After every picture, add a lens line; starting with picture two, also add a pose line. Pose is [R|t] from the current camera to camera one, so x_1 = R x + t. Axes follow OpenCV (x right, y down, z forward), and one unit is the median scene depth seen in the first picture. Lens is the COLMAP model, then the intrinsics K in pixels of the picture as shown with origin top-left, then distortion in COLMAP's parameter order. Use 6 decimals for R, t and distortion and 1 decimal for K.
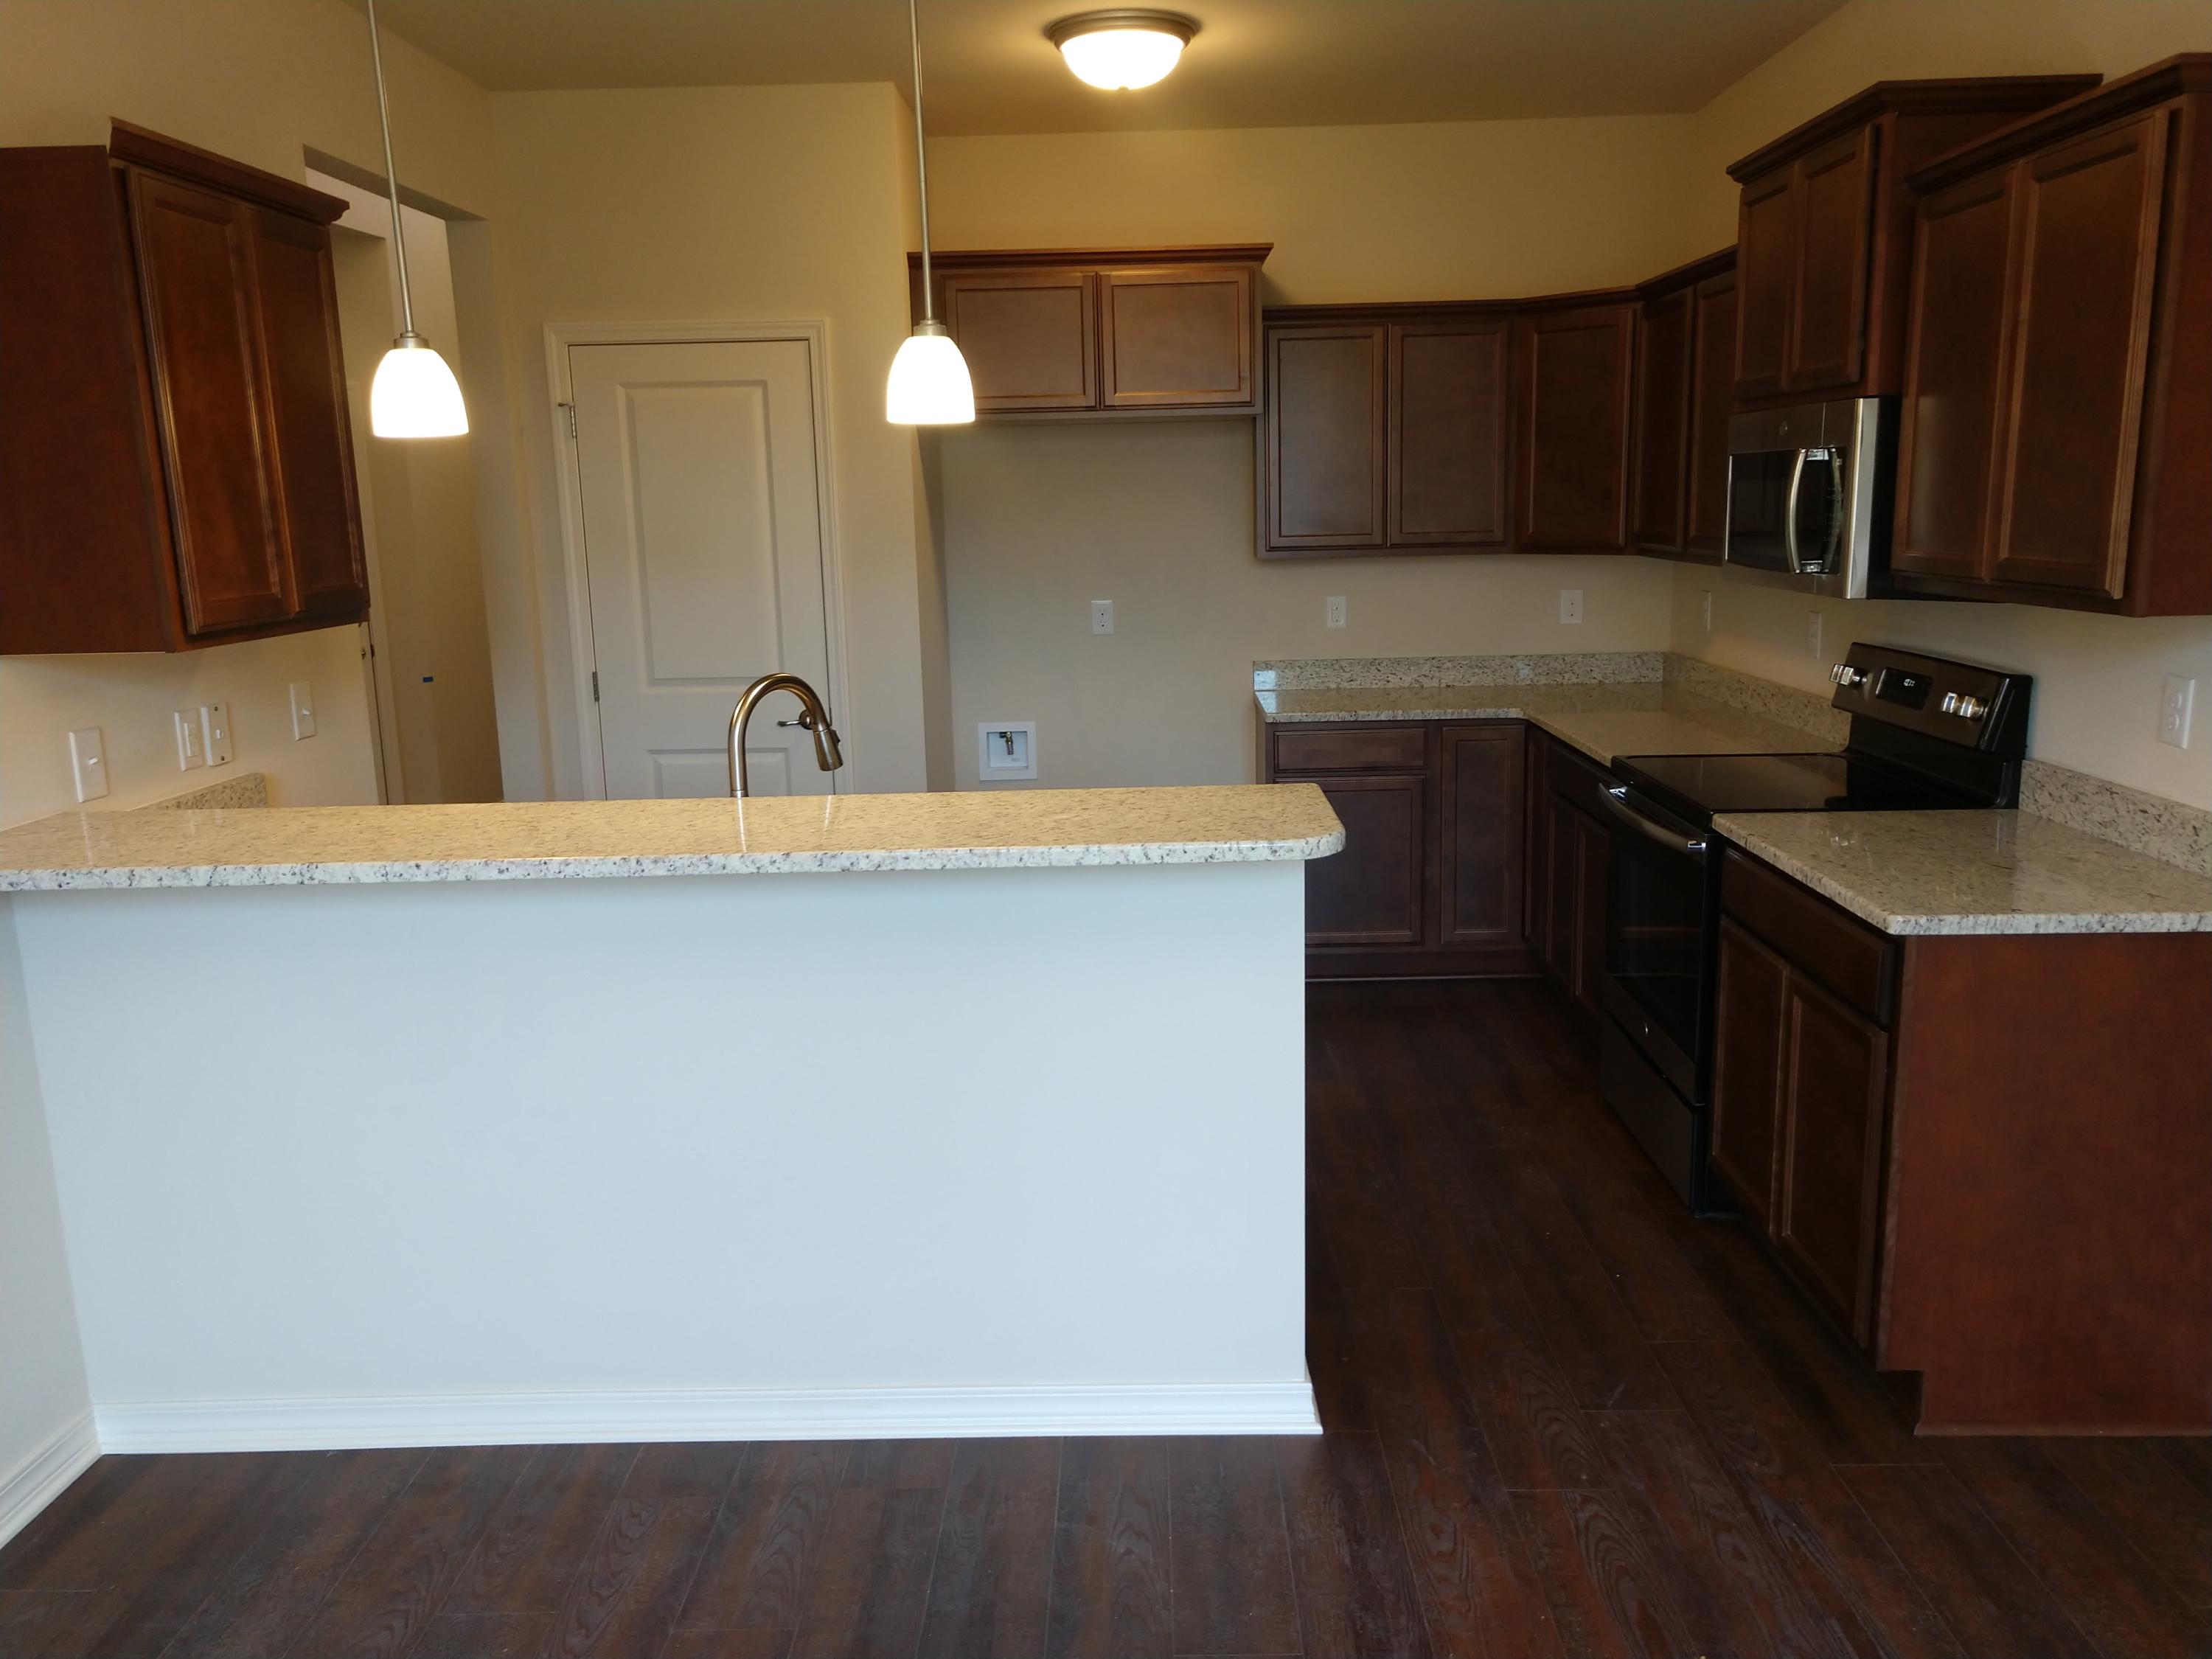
lens RADIAL K [[1680.7, 0, 1117.1], [0, 1680.7, 835.5], [0, 0, 1]] dist [0.003614, 0.038668]
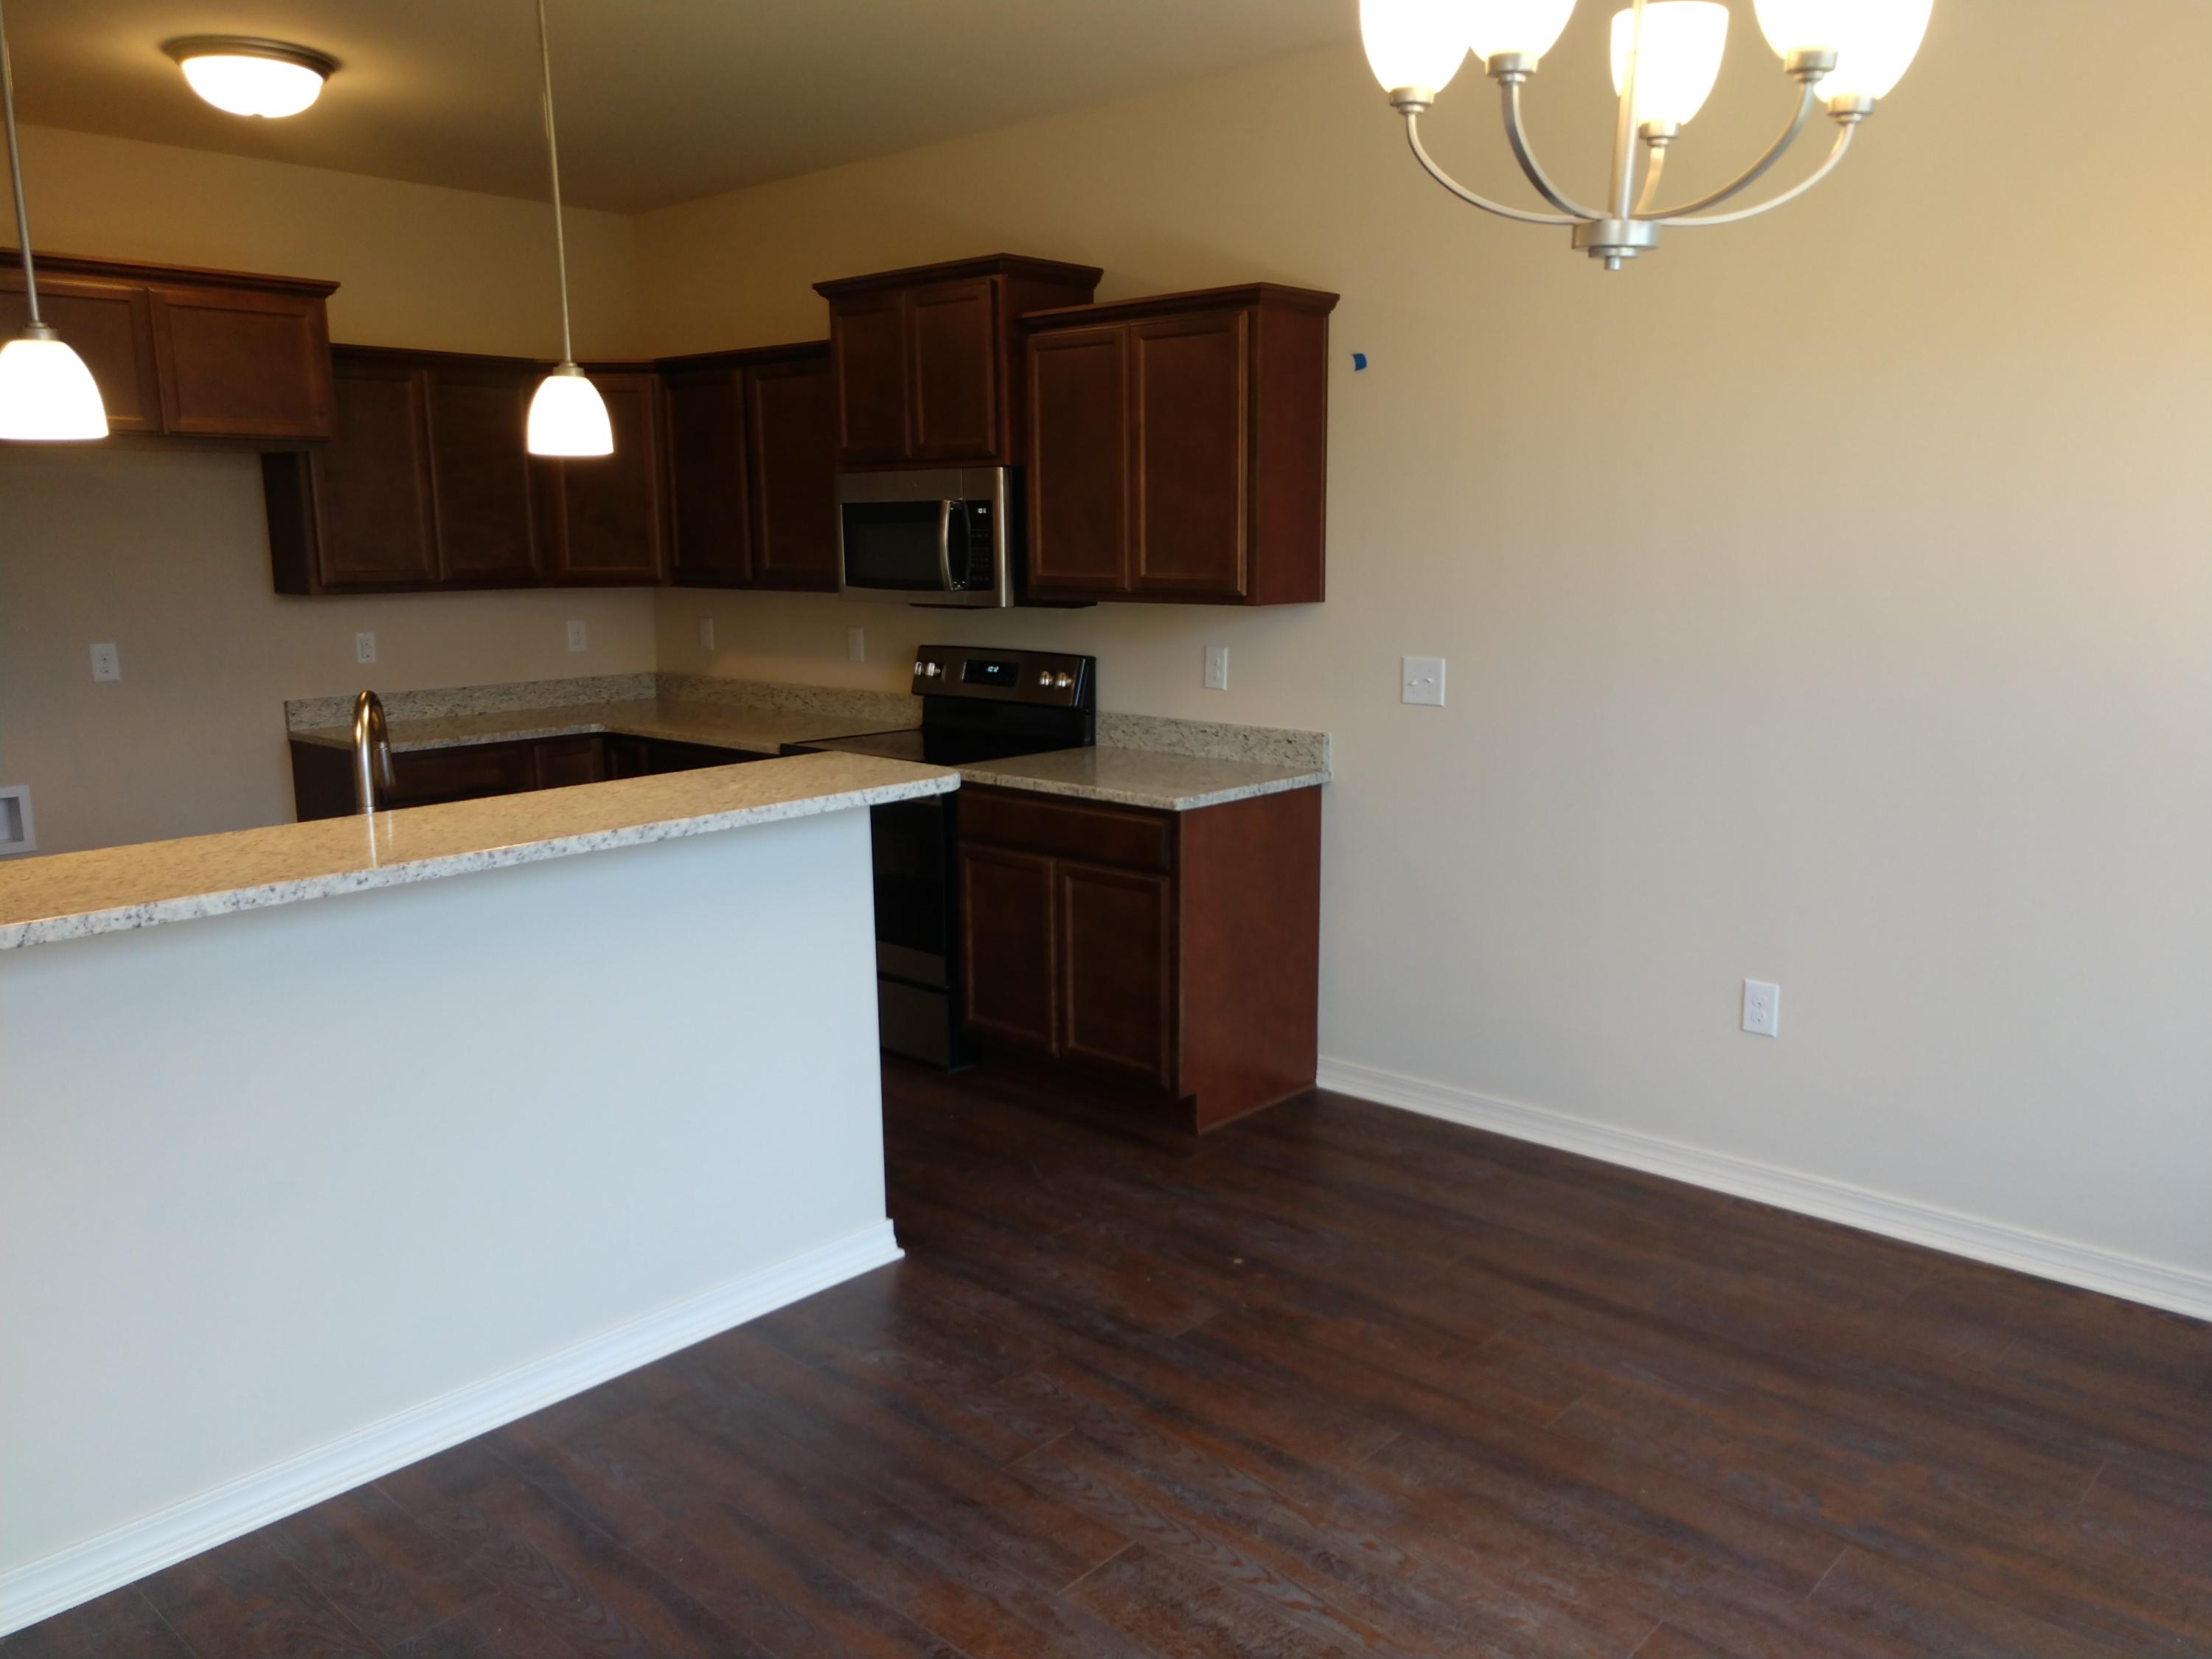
lens RADIAL K [[1680.7, 0, 1108.9], [0, 1680.7, 834.2], [0, 0, 1]] dist [0.003614, 0.038668]
pose [[0.662078, -0.117783, 0.740122, -0.681342], [0.142165, 0.989380, 0.030277, 0.021852], [-0.735827, 0.085174, 0.671791, -0.000411]]
